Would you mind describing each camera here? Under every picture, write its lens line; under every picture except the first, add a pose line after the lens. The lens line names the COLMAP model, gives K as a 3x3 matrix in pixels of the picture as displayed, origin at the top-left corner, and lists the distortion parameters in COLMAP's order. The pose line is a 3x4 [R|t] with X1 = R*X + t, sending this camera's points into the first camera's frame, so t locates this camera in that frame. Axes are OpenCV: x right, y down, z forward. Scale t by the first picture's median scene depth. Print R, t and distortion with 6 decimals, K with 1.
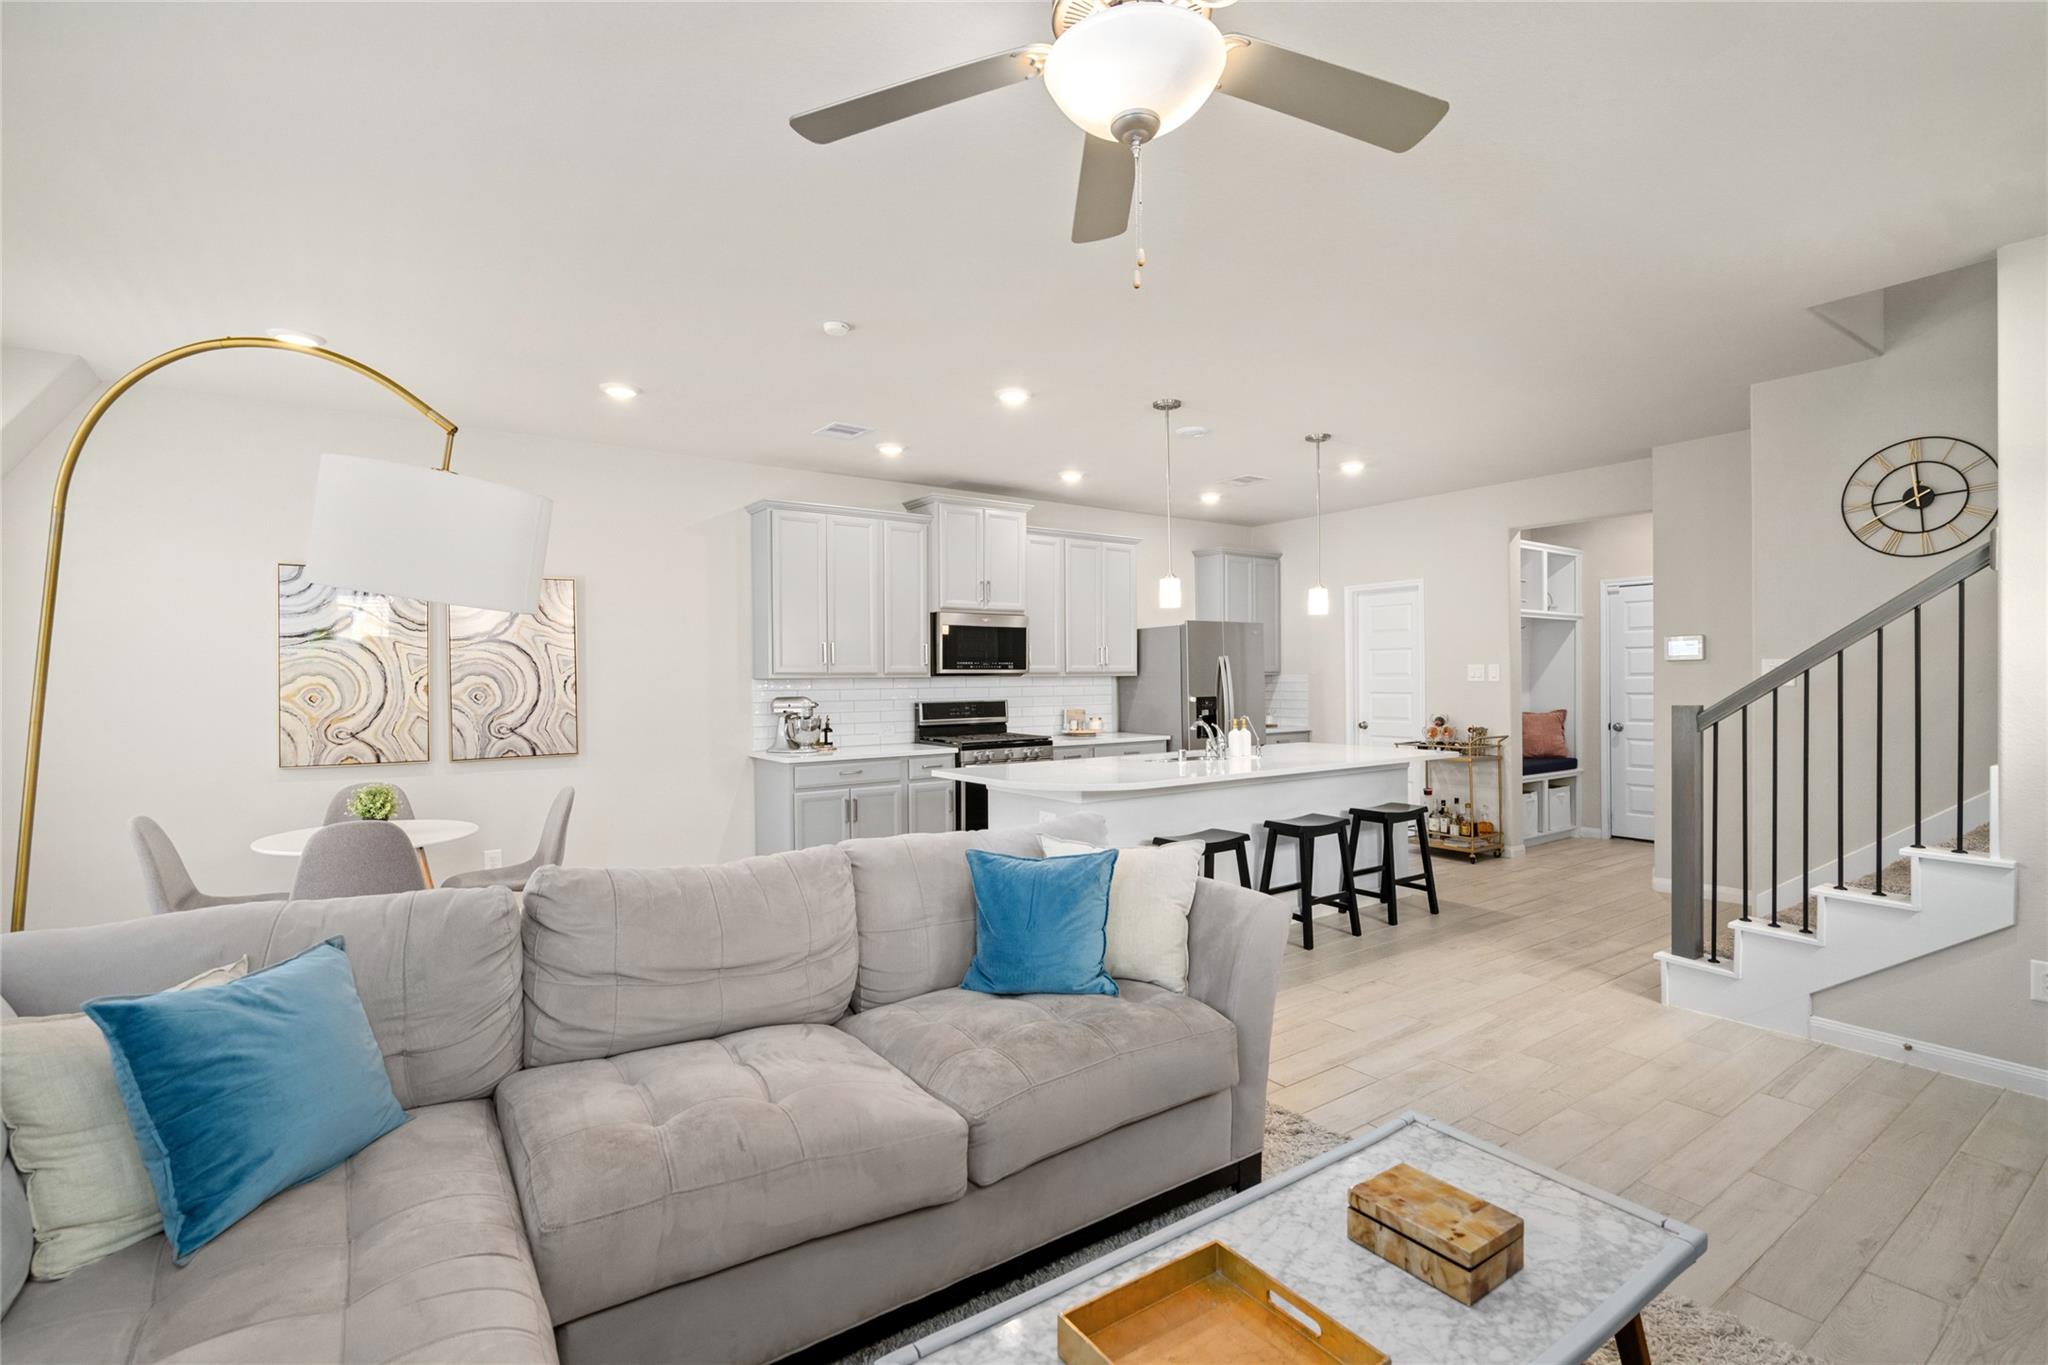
lens RADIAL K [[960.4, 0, 992.2], [0, 960.4, 685.2], [0, 0, 1]] dist [0.000282, 0.000098]
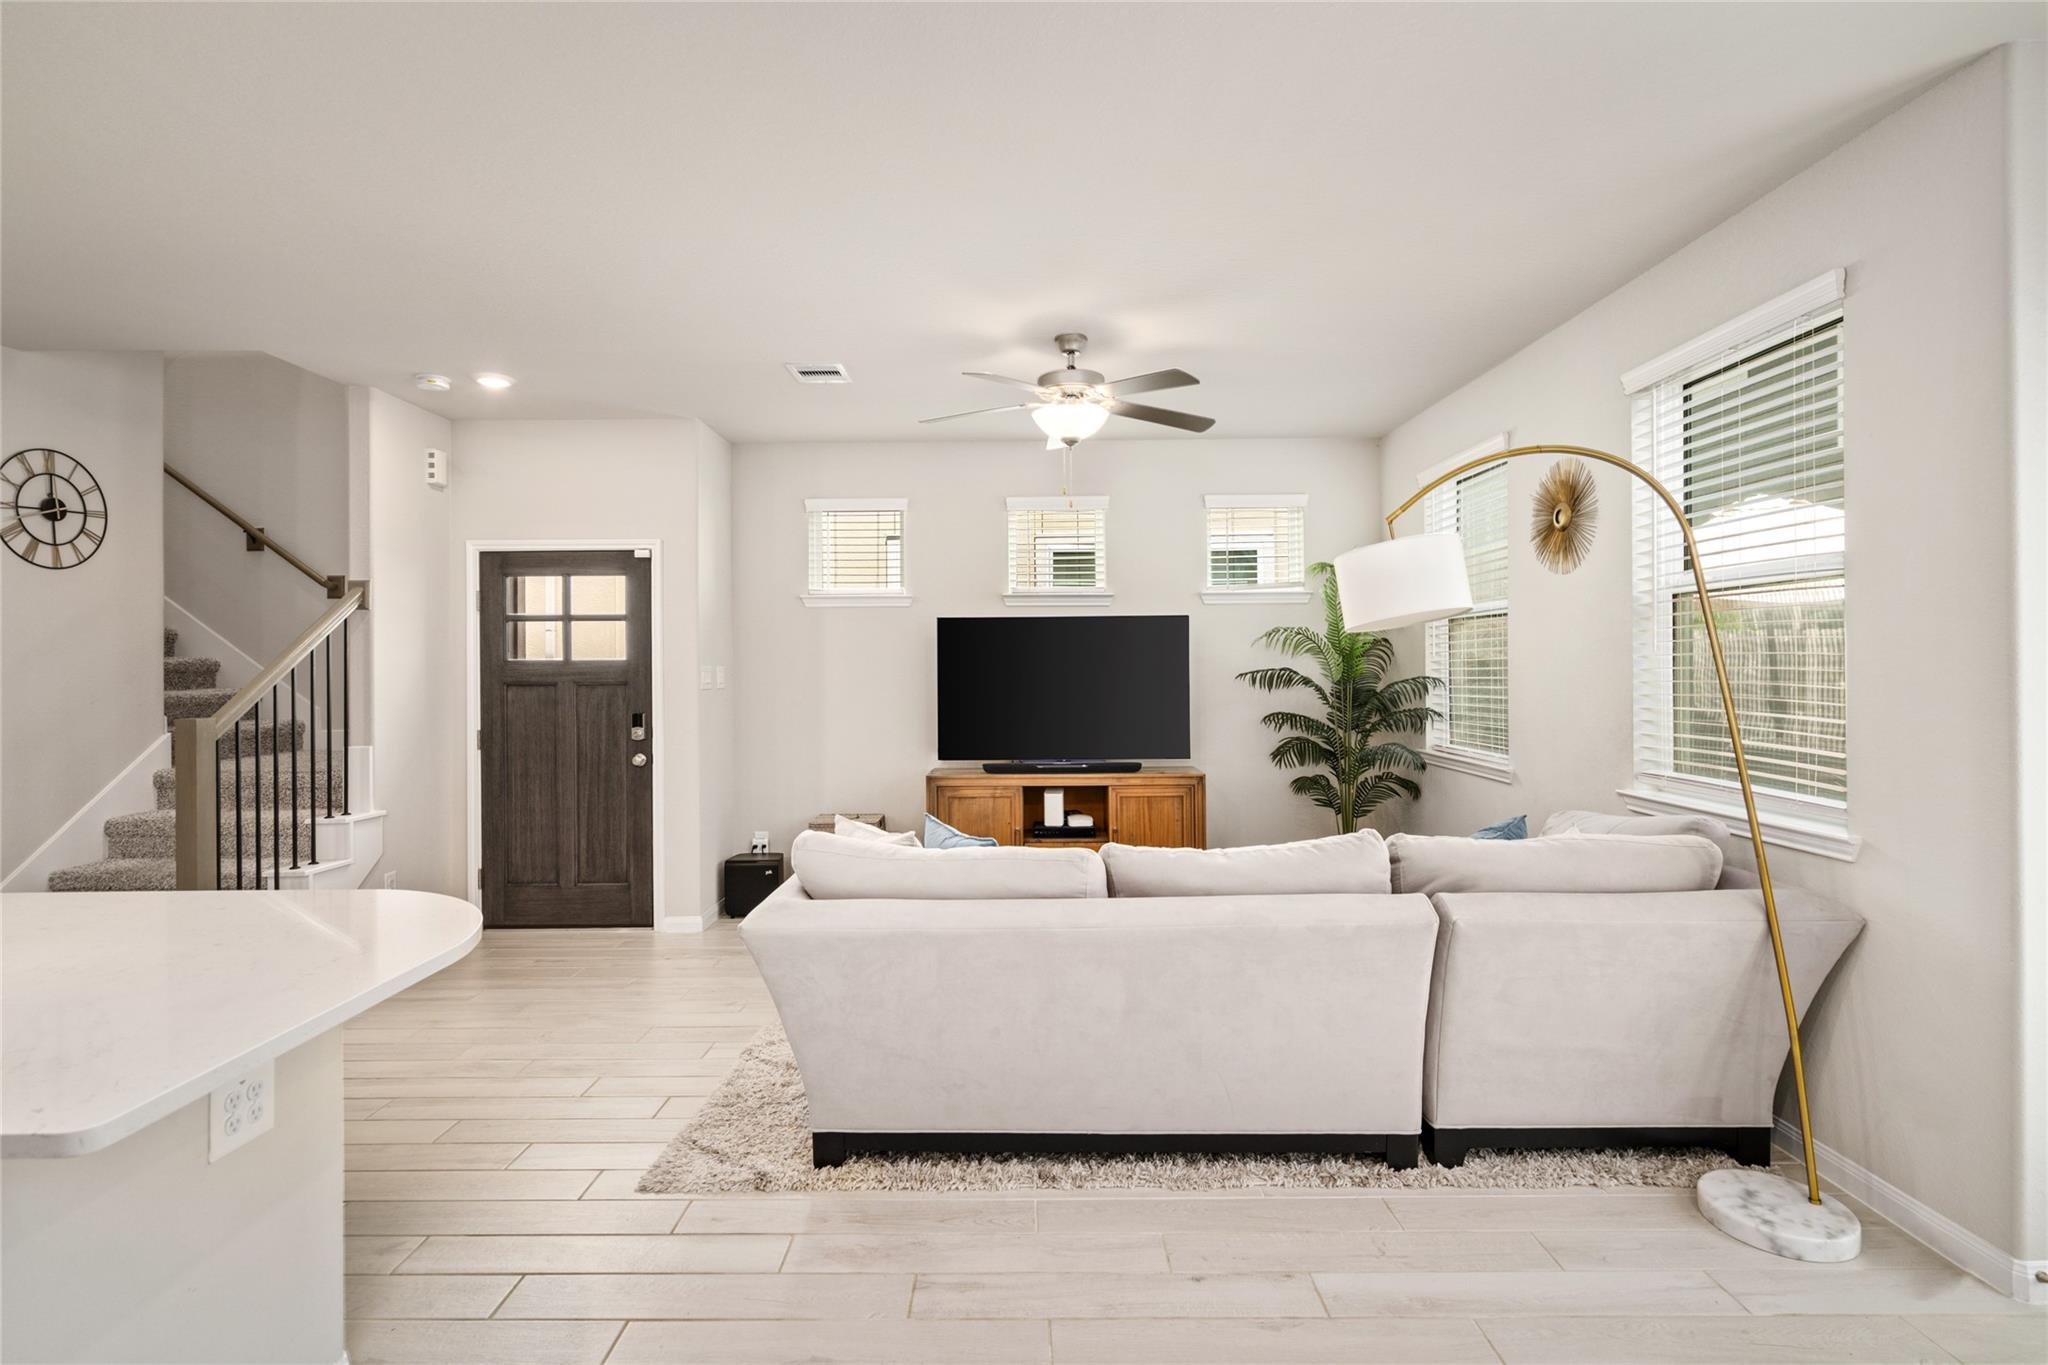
lens RADIAL K [[970.6, 0, 1031.0], [0, 970.6, 667.4], [0, 0, 1]] dist [0.000803, -0.000046]
pose [[-0.825343, 0.017342, 0.564365, -0.373186], [0.023108, 0.999728, 0.003074, -0.009311], [-0.564158, 0.015578, -0.825520, 1.069195]]
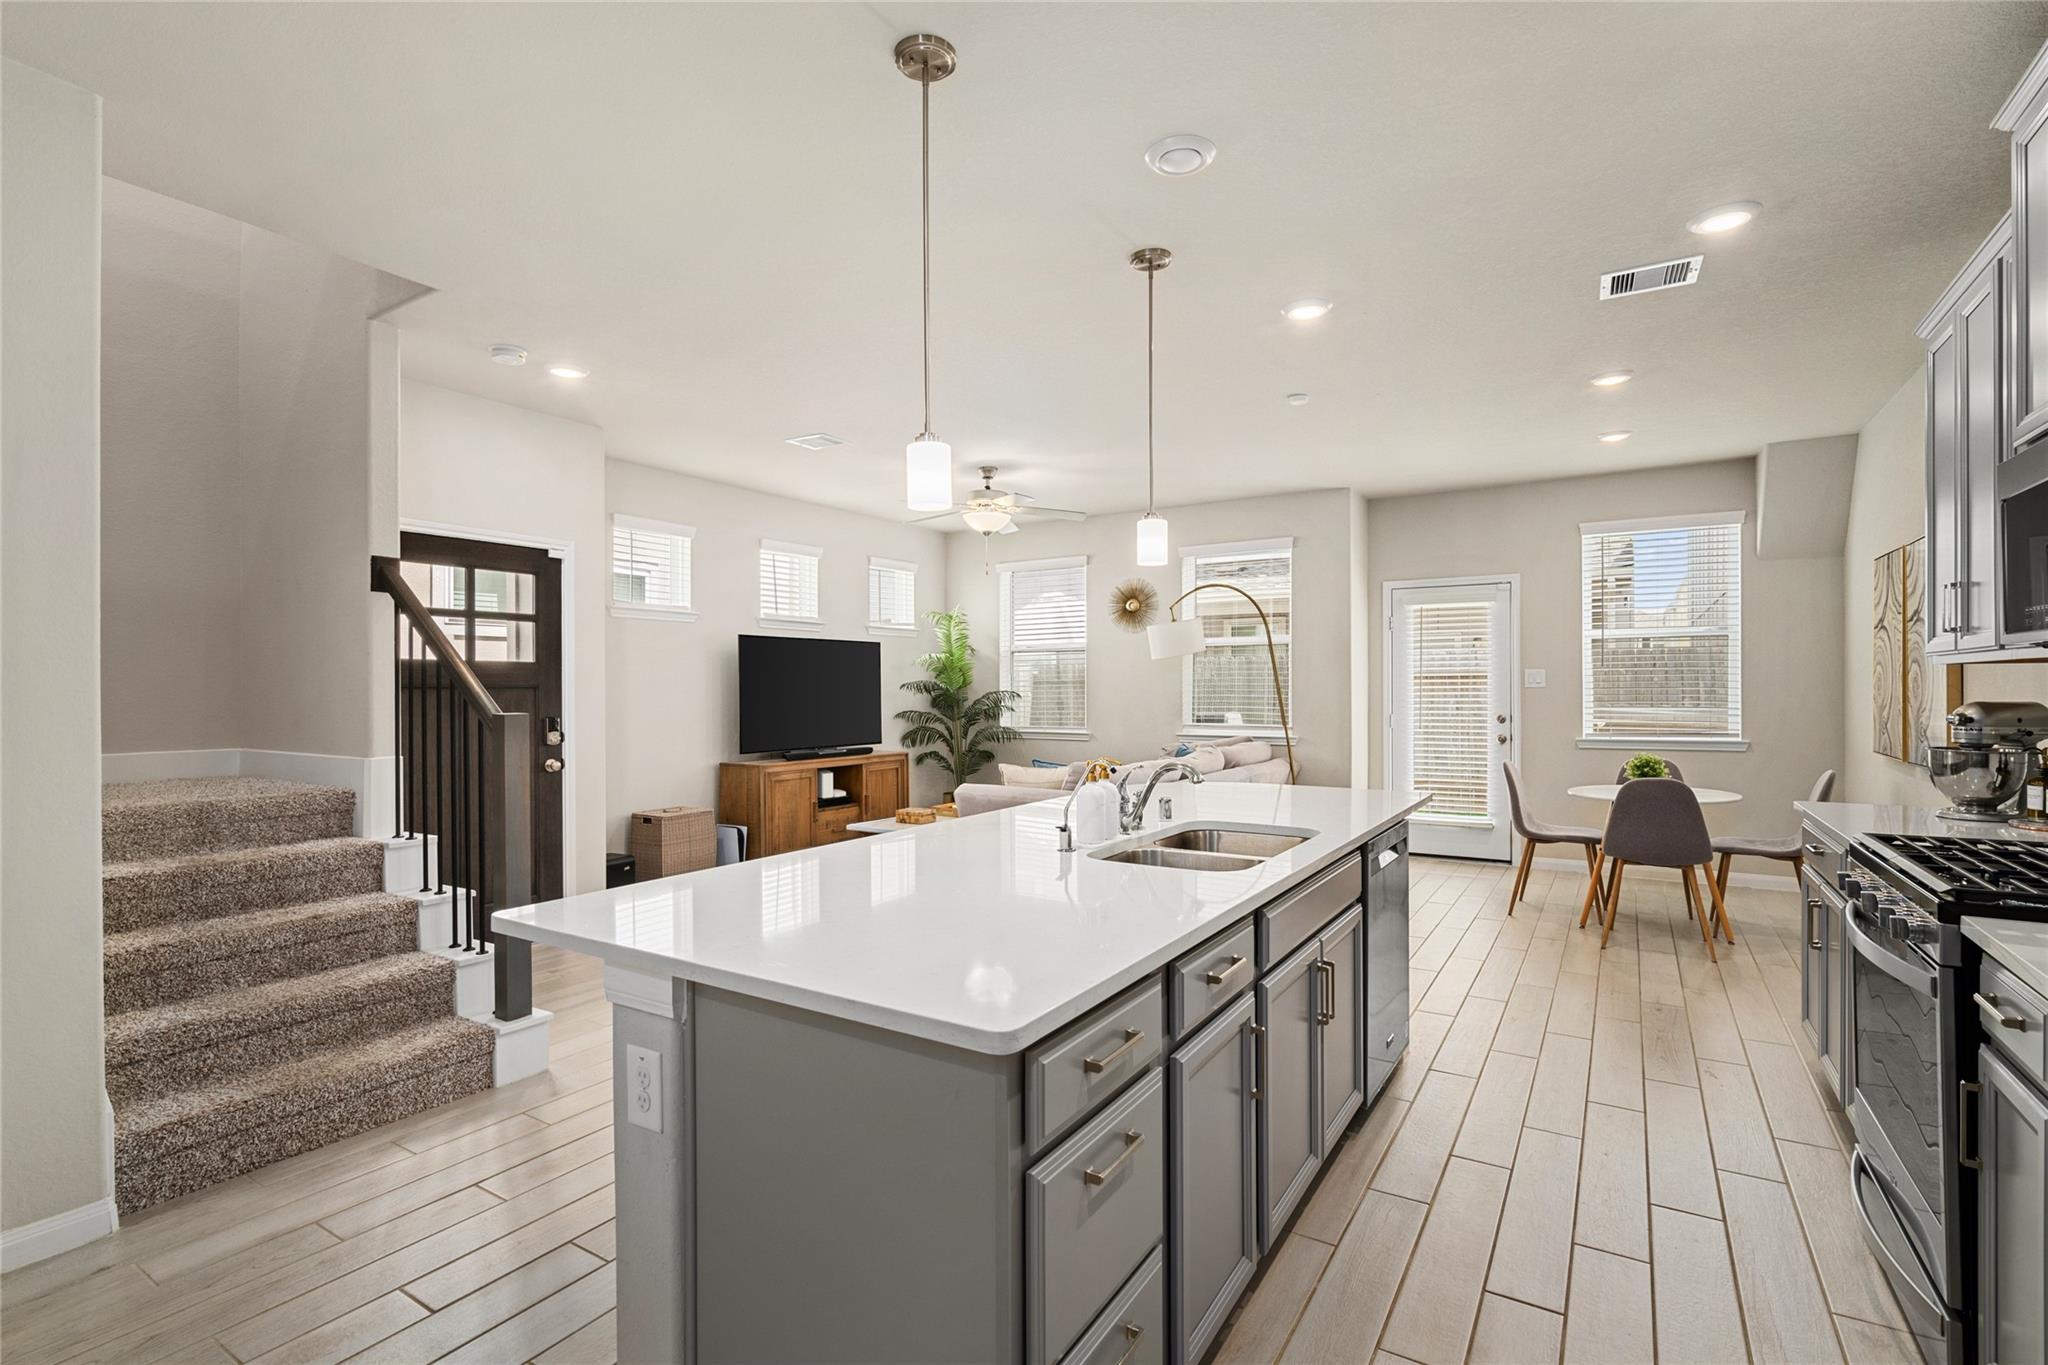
lens RADIAL K [[949.3, 0, 1022.3], [0, 949.3, 660.6], [0, 0, 1]] dist [-0.000180, 0.000288]
pose [[-0.921753, 0.002130, -0.387771, 0.524133], [0.008576, 0.999852, -0.014896, -0.006636], [0.387682, -0.017056, -0.921635, 1.573734]]
